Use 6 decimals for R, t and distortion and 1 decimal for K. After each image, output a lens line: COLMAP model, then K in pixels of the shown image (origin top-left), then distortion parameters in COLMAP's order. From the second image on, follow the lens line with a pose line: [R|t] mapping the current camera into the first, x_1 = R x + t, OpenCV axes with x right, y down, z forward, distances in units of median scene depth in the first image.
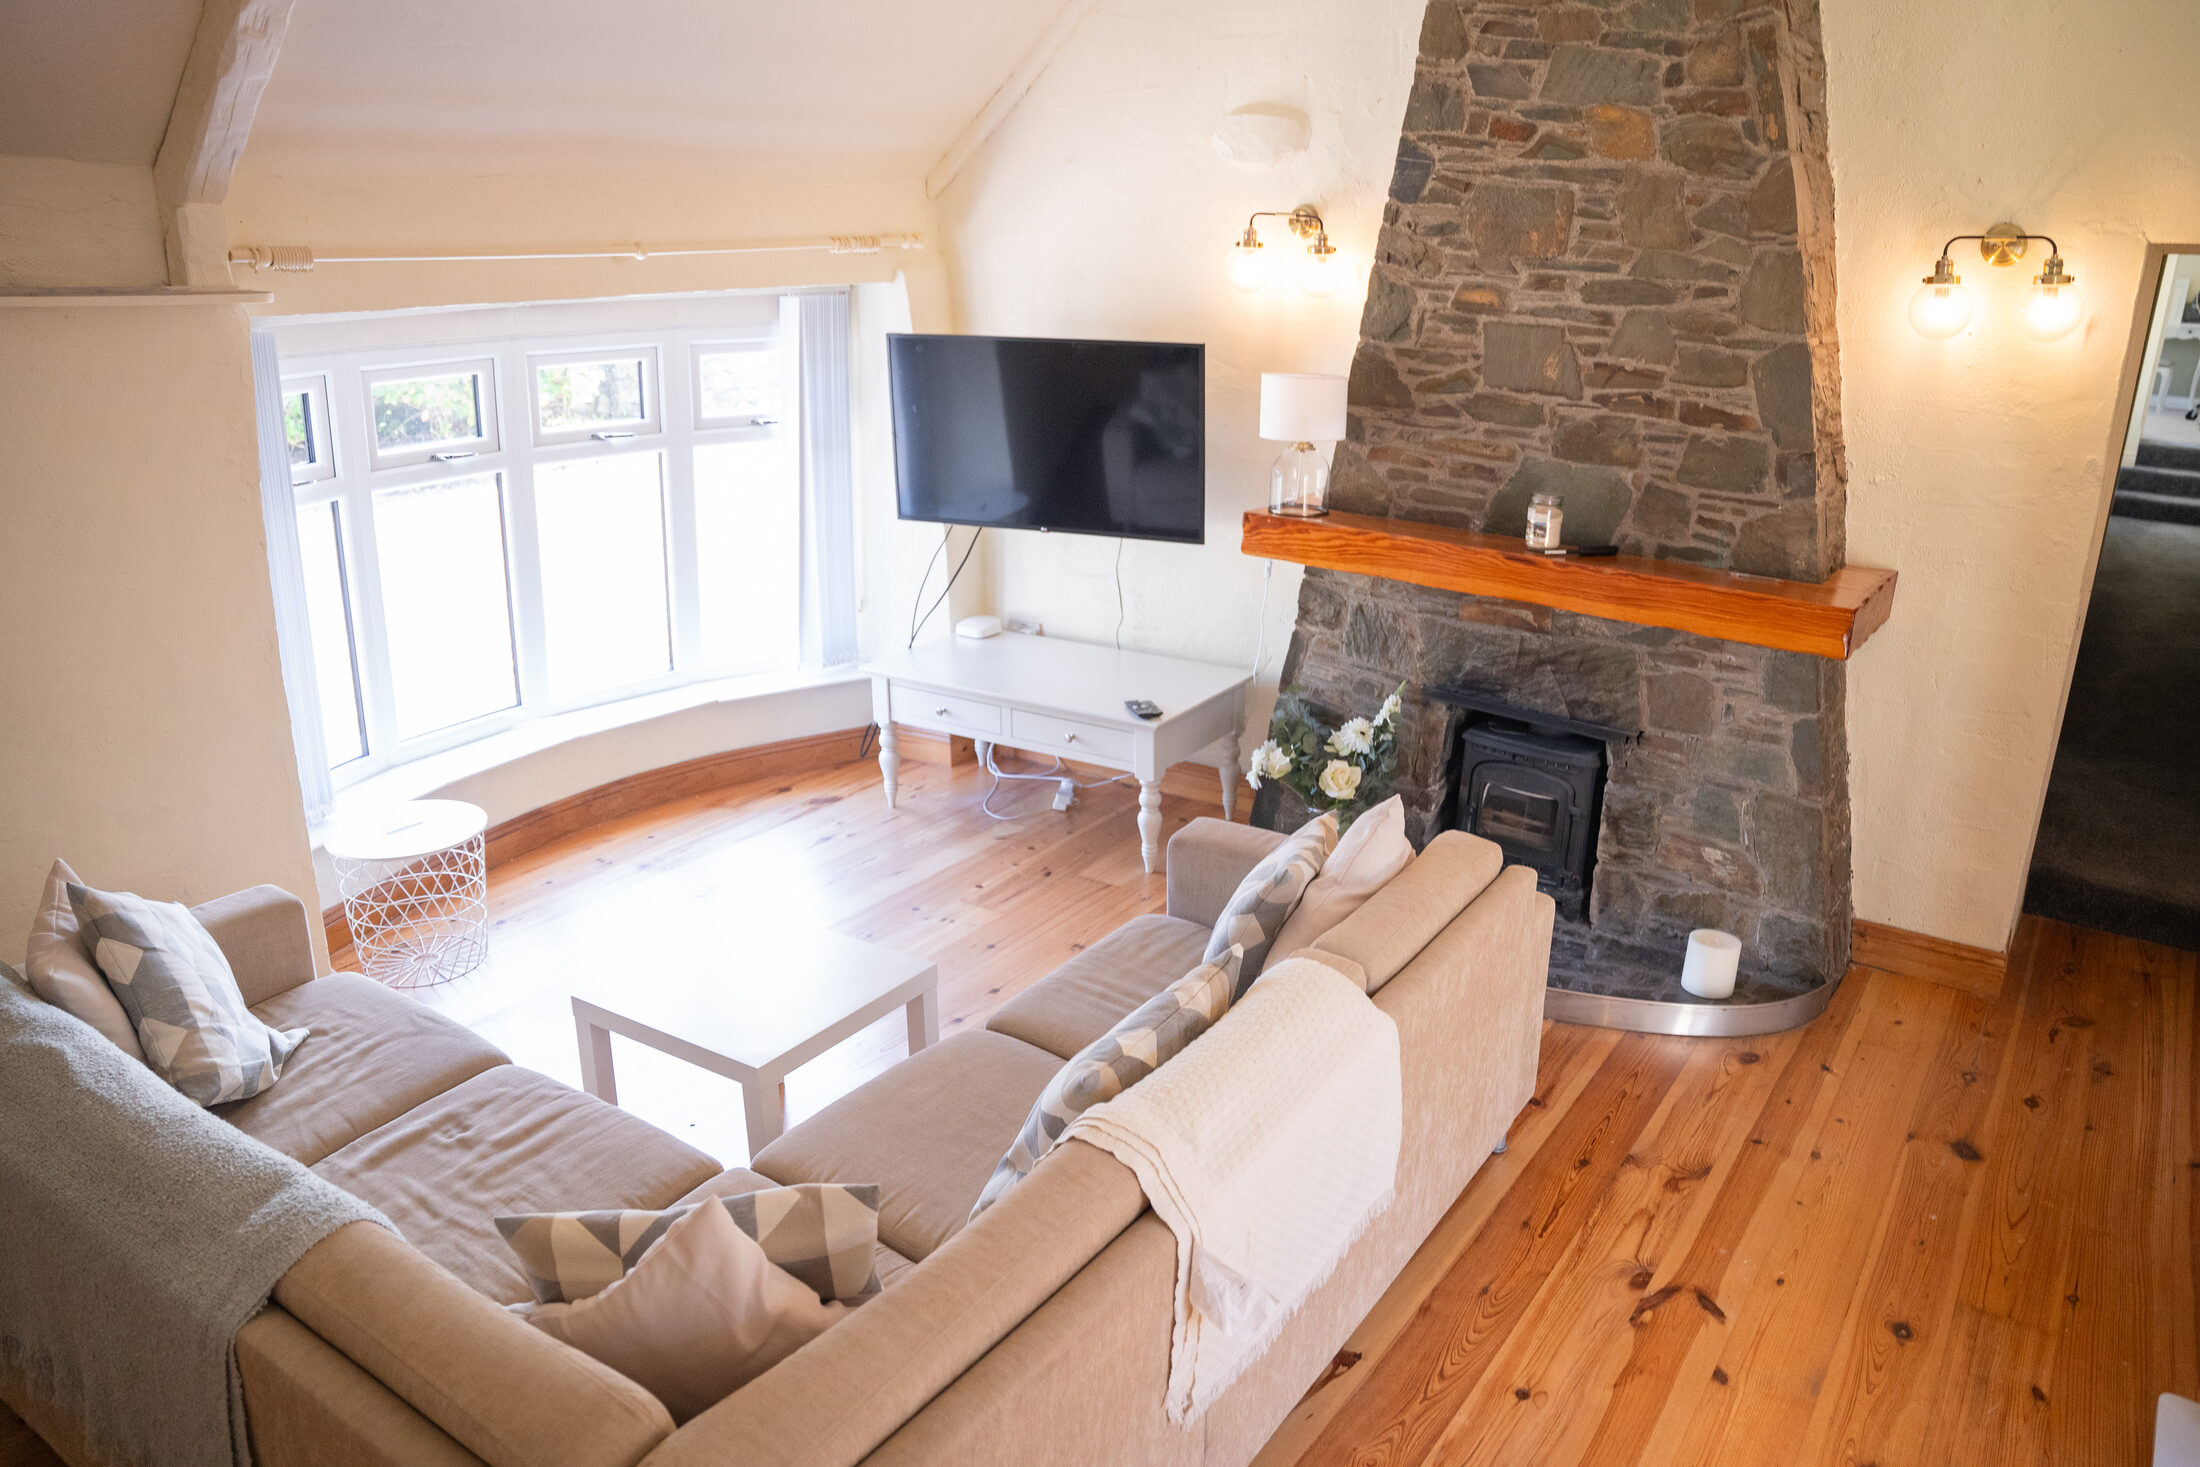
lens RADIAL K [[1570.9, 0, 1100.0], [0, 1570.9, 733.5], [0, 0, 1]] dist [-0.172804, 0.125764]
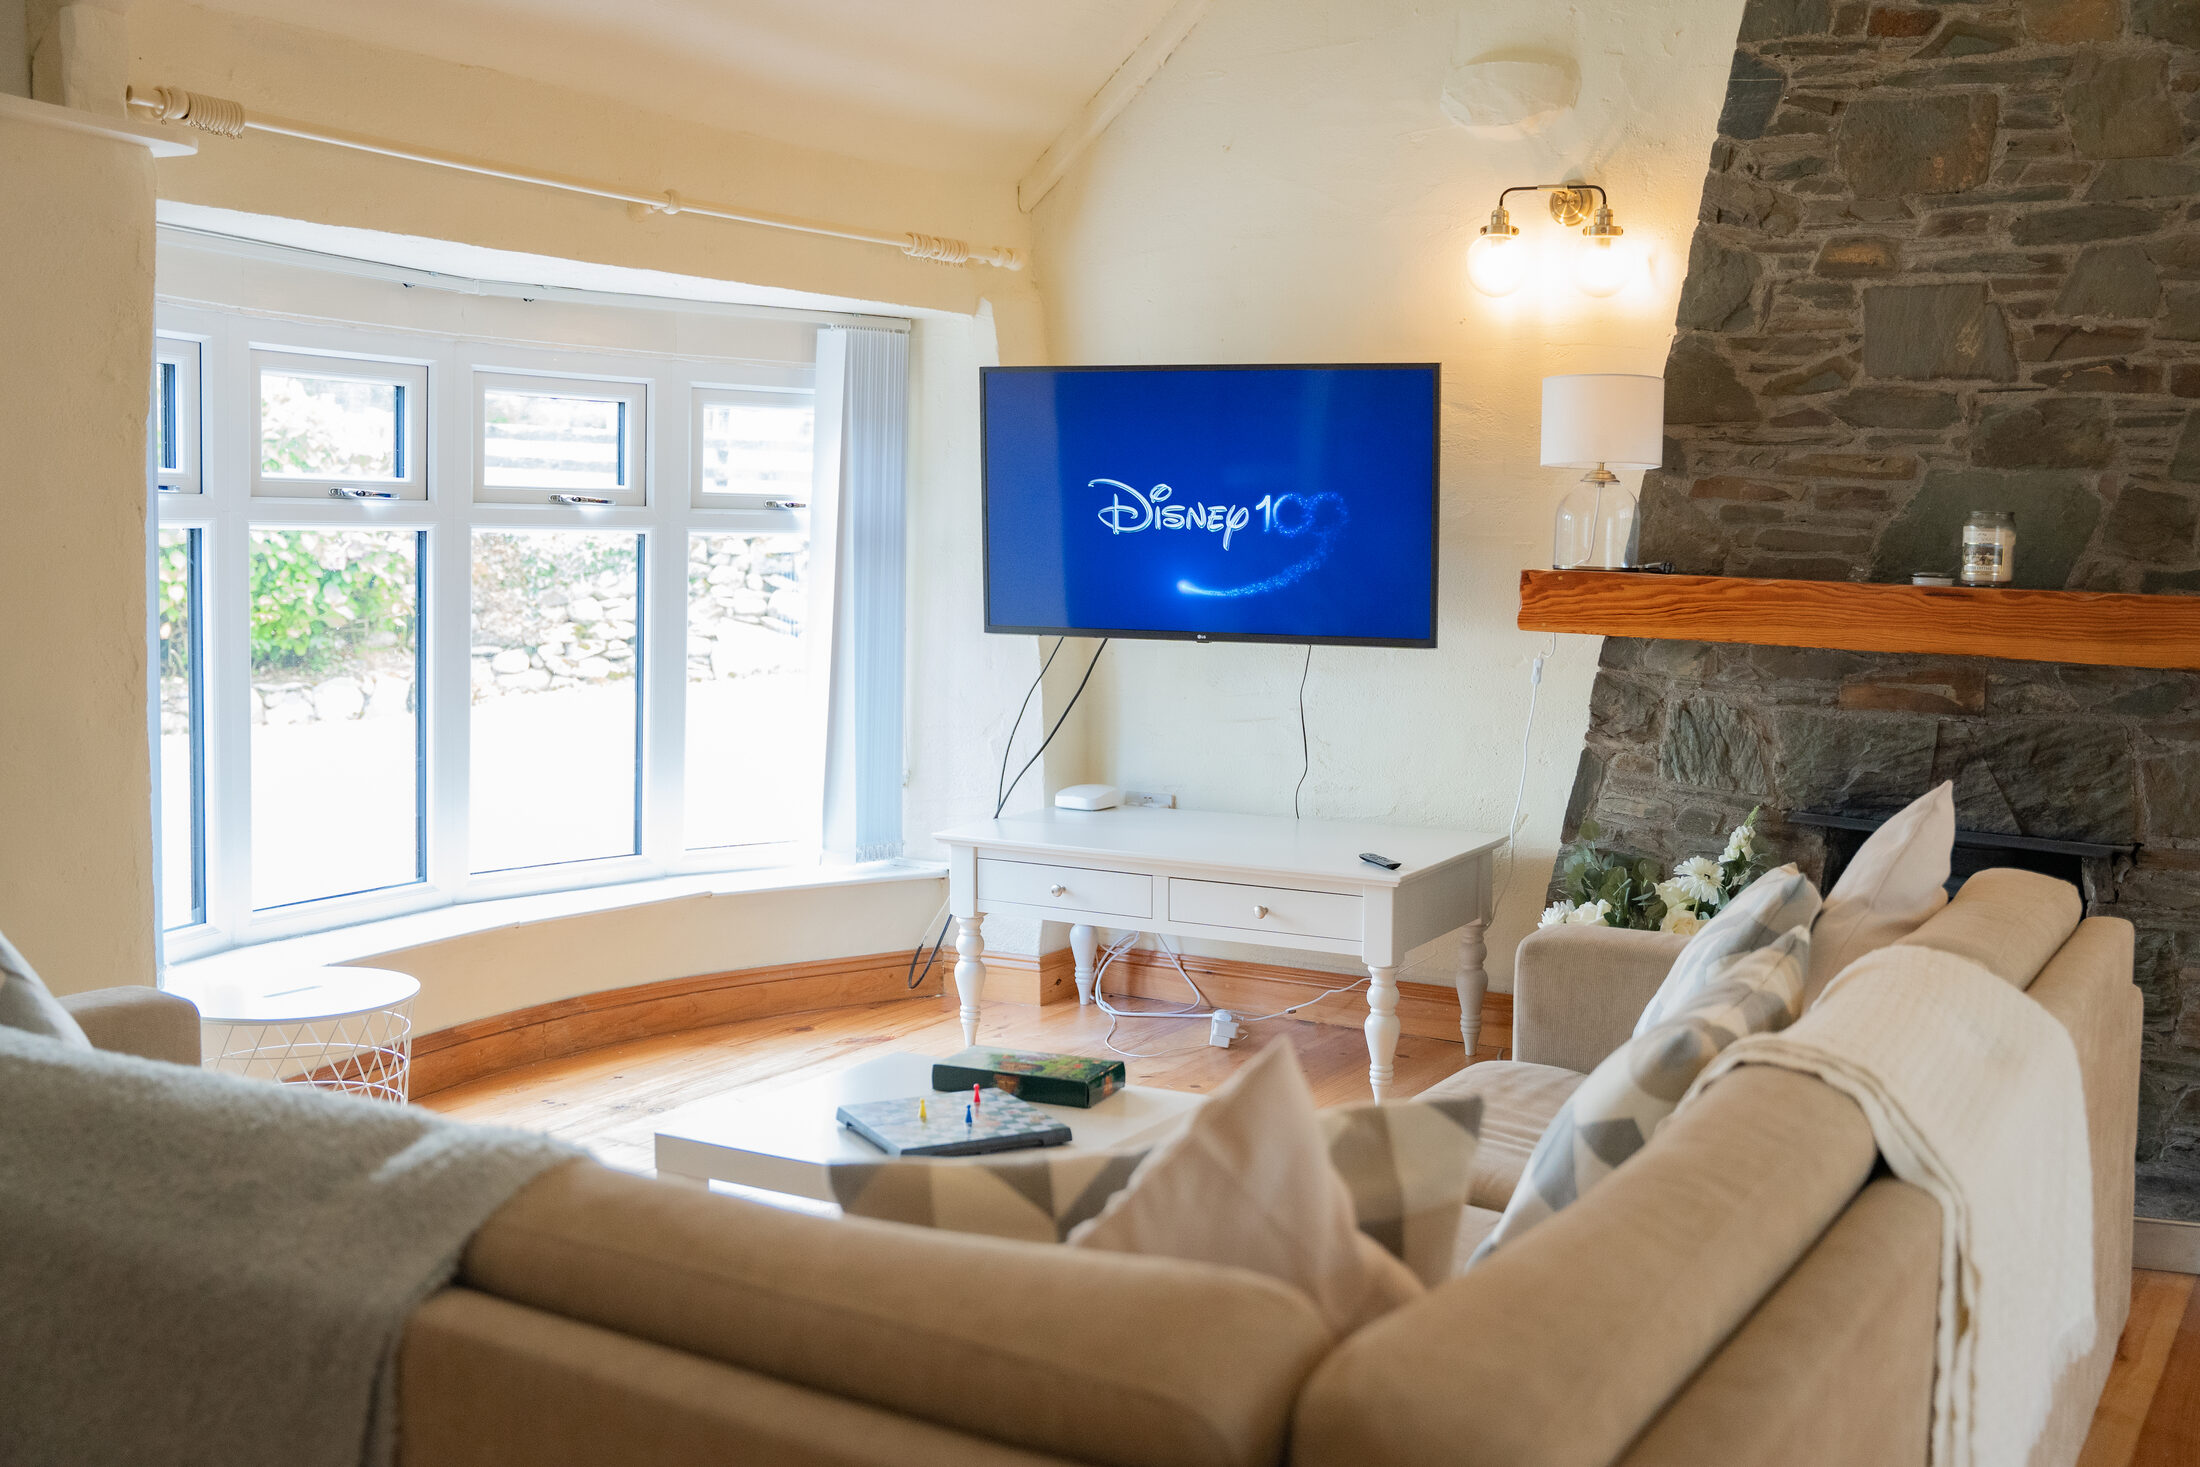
lens RADIAL K [[2164.9, 0, 1100.0], [0, 2164.9, 733.5], [0, 0, 1]] dist [-0.087897, 0.223854]
pose [[0.999163, 0.003146, 0.040788, -0.149270], [0.005803, 0.976058, -0.217434, 0.153453], [-0.040495, 0.217489, 0.975222, 0.069350]]
